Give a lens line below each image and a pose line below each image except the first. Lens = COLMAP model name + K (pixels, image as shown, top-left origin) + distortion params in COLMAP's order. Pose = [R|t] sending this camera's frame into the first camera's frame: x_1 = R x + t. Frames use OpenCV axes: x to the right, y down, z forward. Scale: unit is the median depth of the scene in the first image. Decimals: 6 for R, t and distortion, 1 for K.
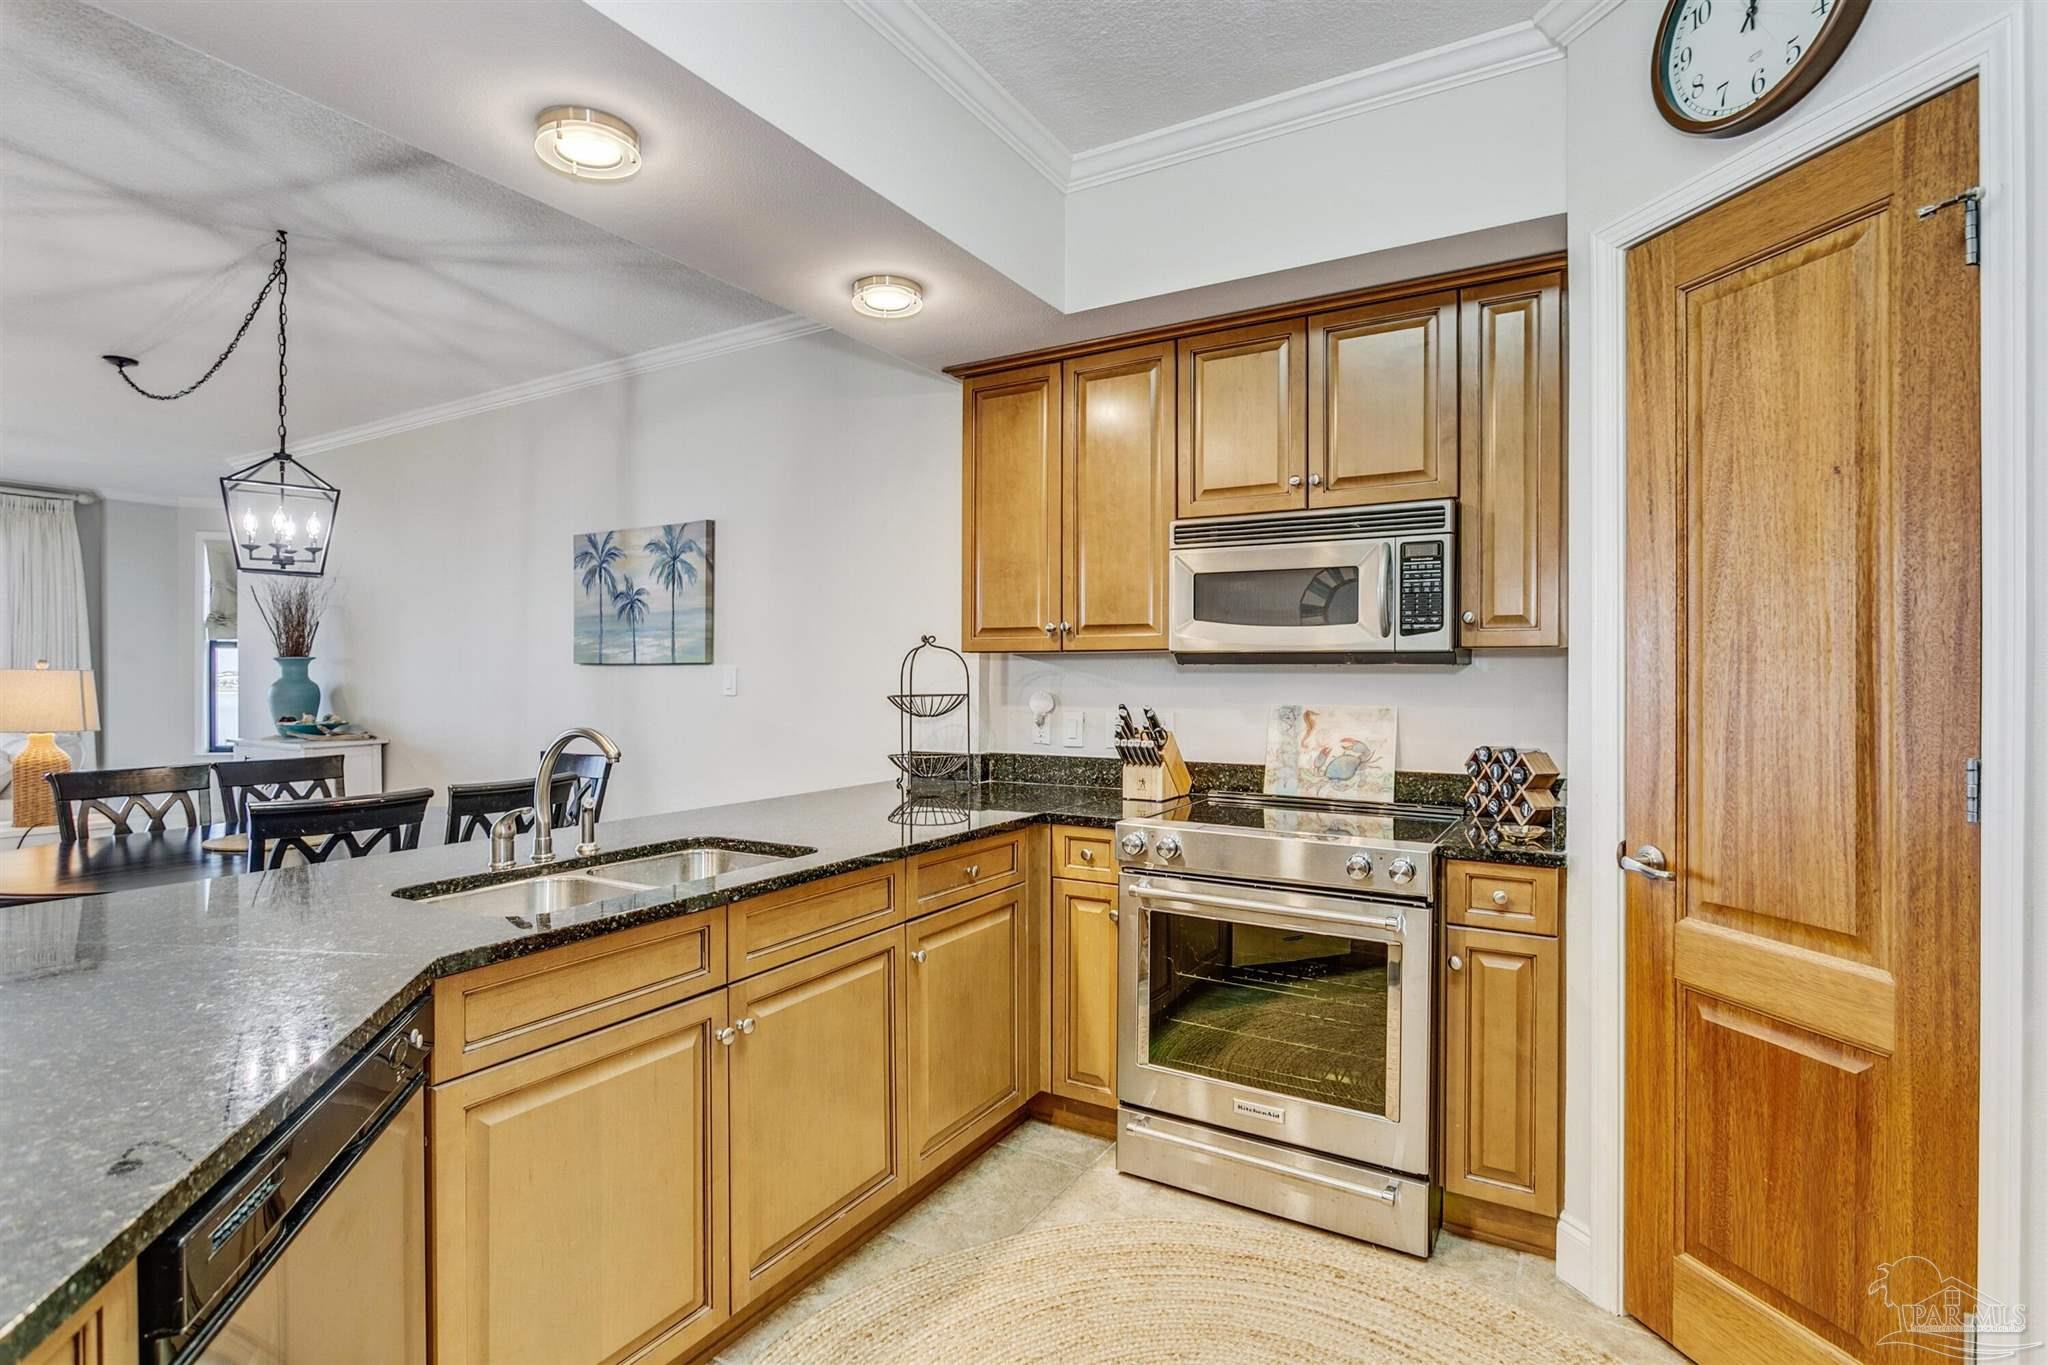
lens RADIAL K [[1014.4, 0, 990.9], [0, 1014.4, 679.9], [0, 0, 1]] dist [-0.013443, 0.007362]
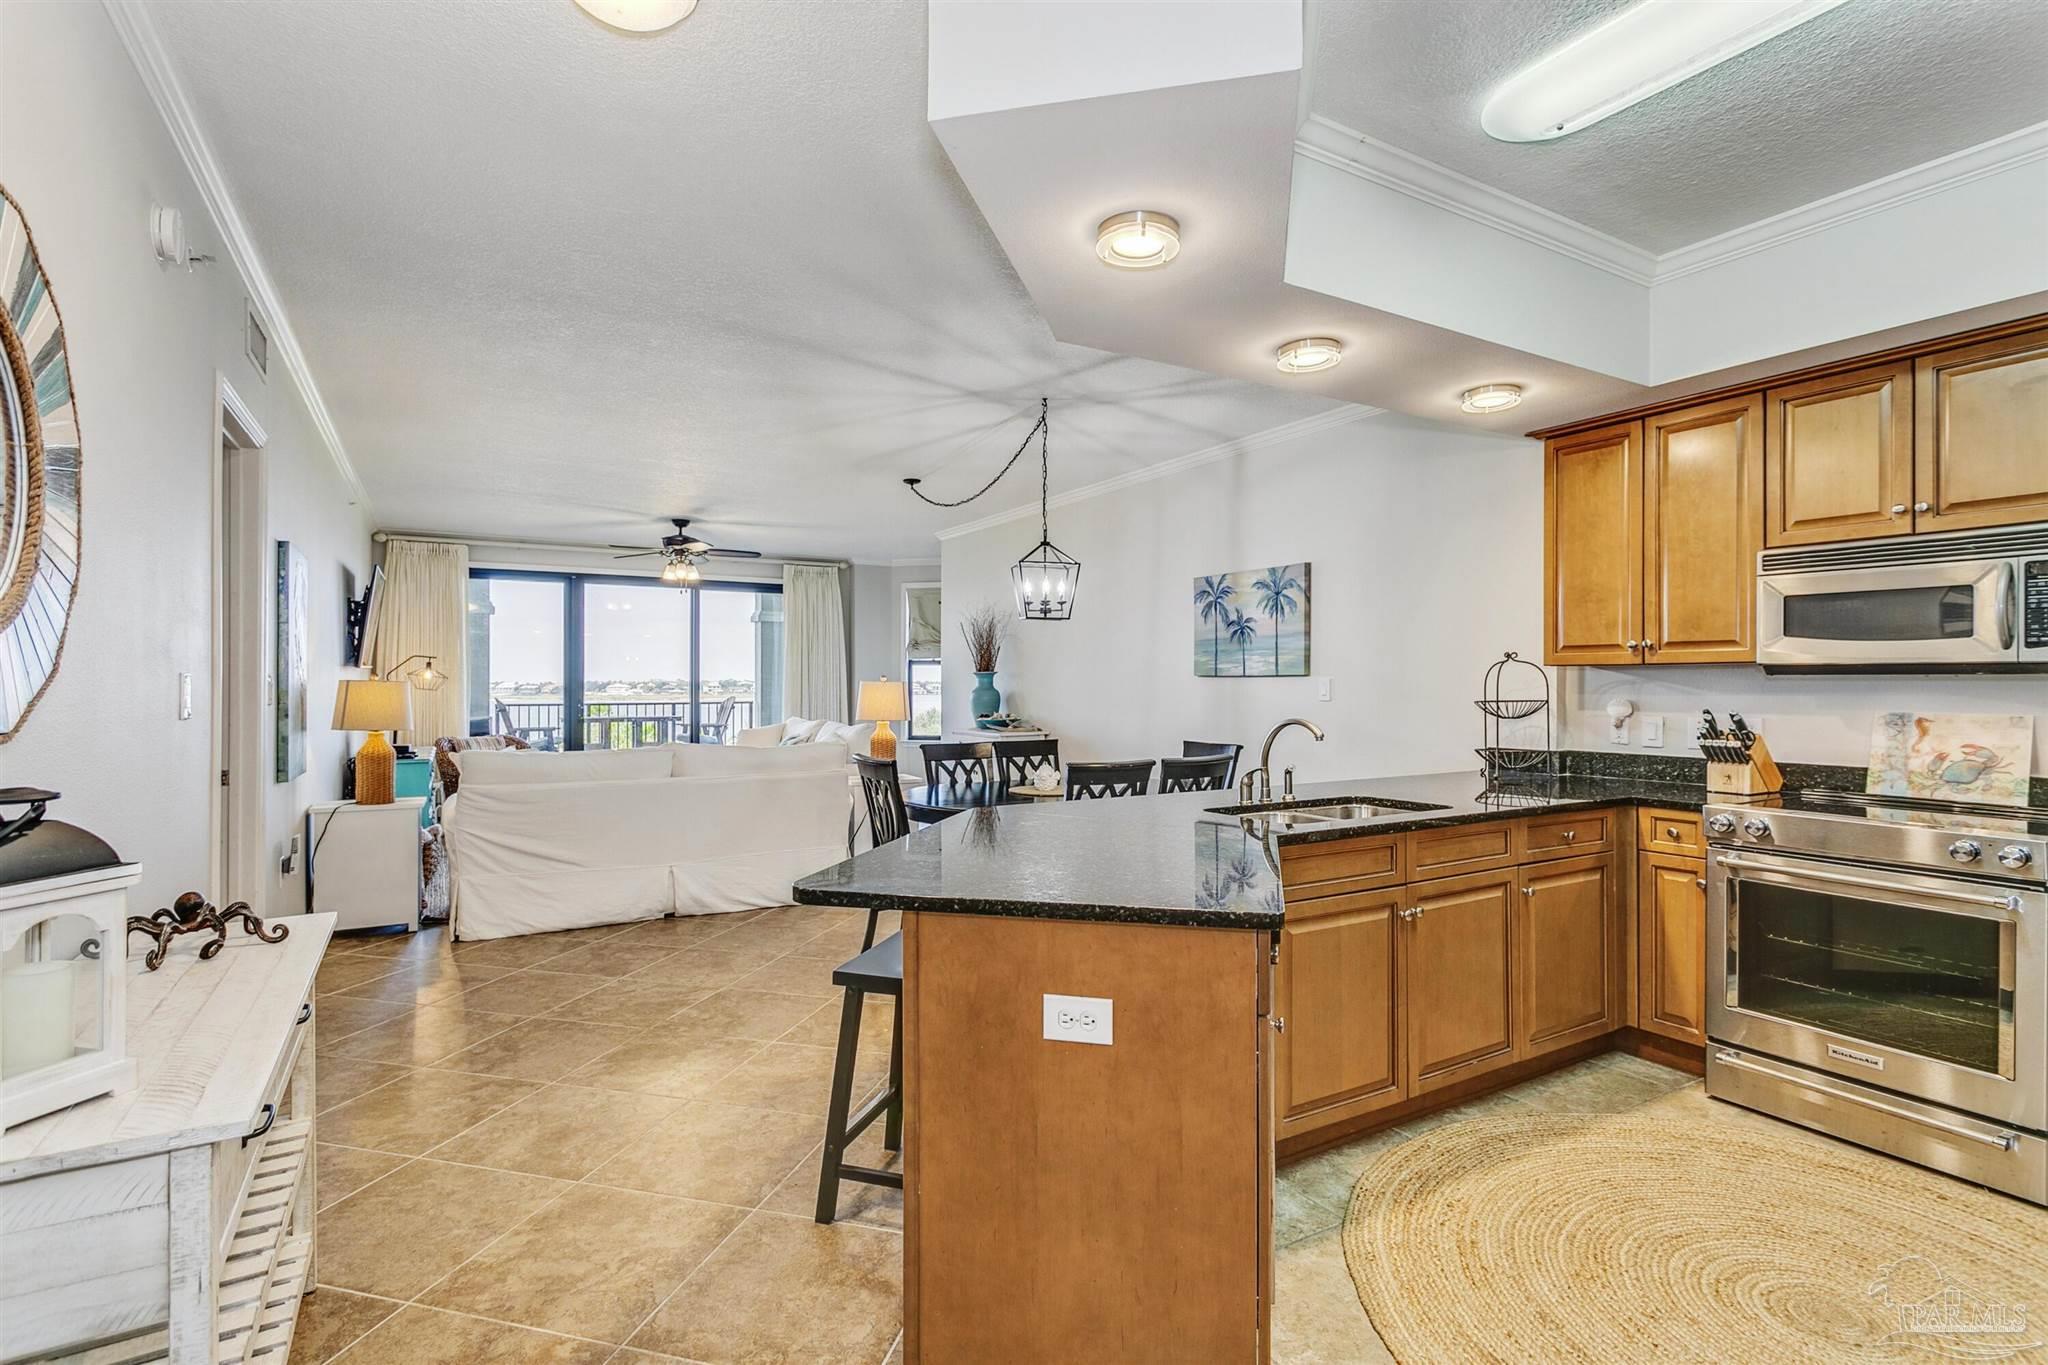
lens RADIAL K [[966.2, 0, 1006.1], [0, 966.2, 681.8], [0, 0, 1]] dist [0.001051, 0.000542]
pose [[0.884004, -0.002128, -0.467475, -0.076356], [-0.000490, 0.999985, -0.005478, -0.001621], [0.467480, 0.005071, 0.883989, -0.432933]]
